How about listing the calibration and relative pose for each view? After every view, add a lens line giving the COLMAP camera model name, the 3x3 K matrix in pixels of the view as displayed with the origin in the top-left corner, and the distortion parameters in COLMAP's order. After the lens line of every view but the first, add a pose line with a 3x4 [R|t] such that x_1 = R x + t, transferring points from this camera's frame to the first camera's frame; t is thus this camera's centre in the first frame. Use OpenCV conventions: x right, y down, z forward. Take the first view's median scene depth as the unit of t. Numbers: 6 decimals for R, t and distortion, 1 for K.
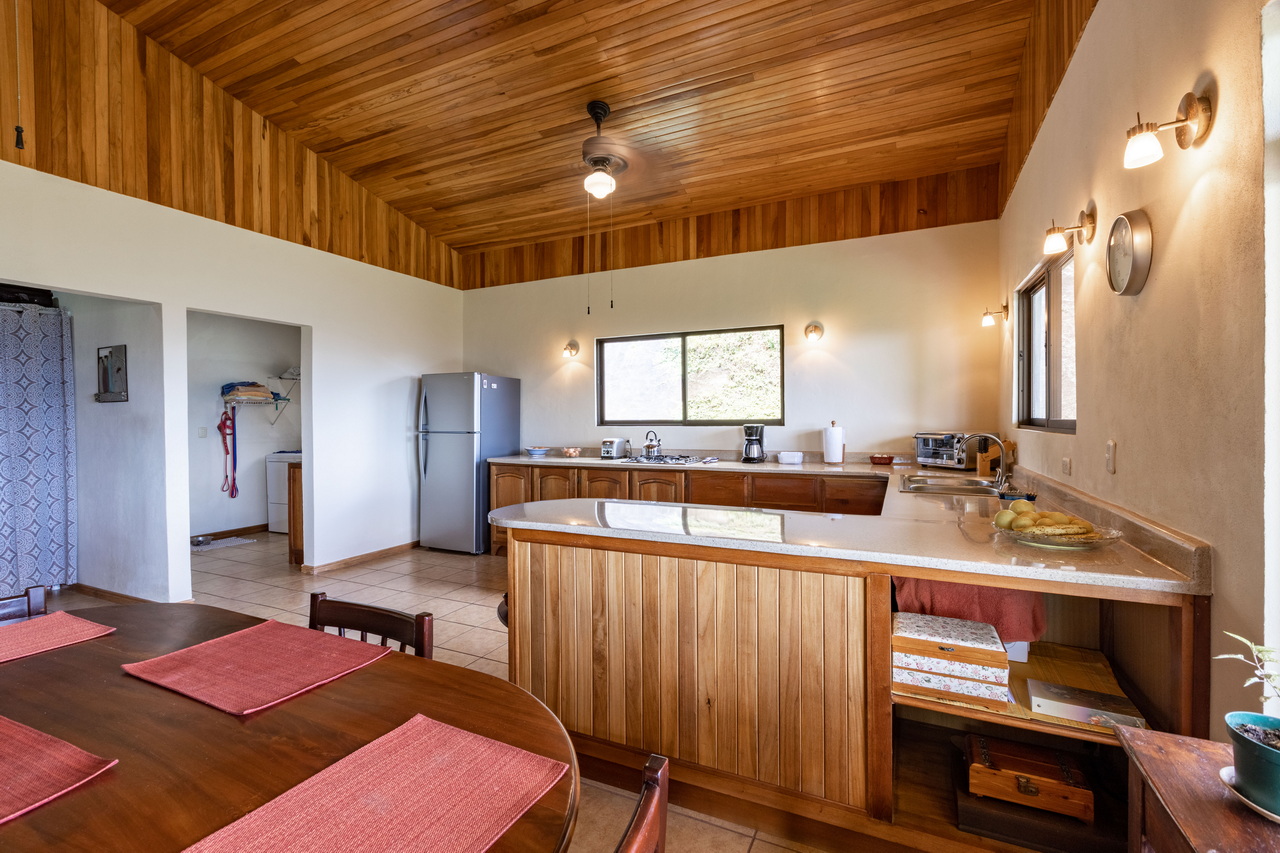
lens RADIAL K [[583.1, 0, 644.0], [0, 583.1, 428.3], [0, 0, 1]] dist [-0.001470, -0.000210]
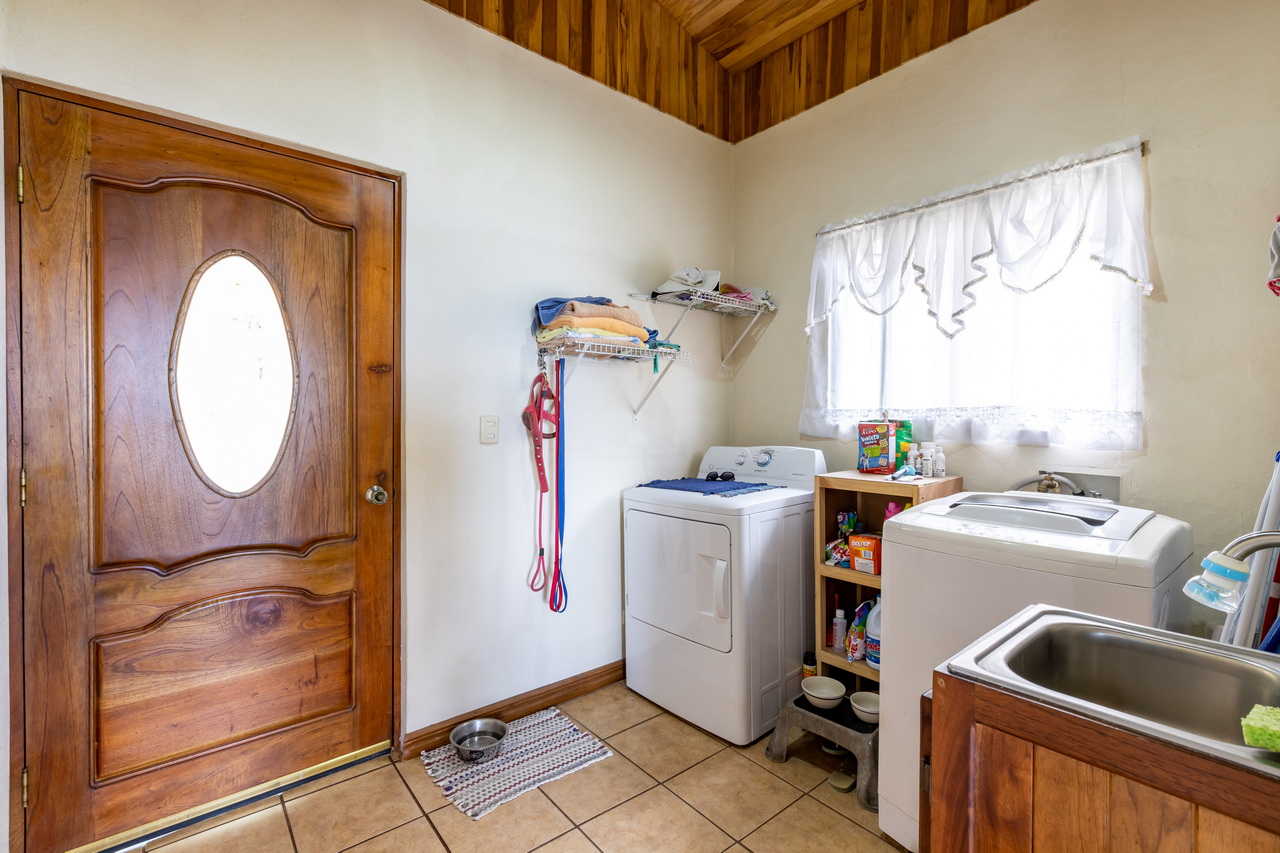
lens RADIAL K [[583.1, 0, 643.0], [0, 583.1, 430.9], [0, 0, 1]] dist [-0.001470, -0.000210]
pose [[0.904559, 0.016139, -0.426042, -0.501228], [-0.016094, 0.999864, 0.003706, 0.004779], [0.426044, 0.003505, 0.904696, 0.692413]]
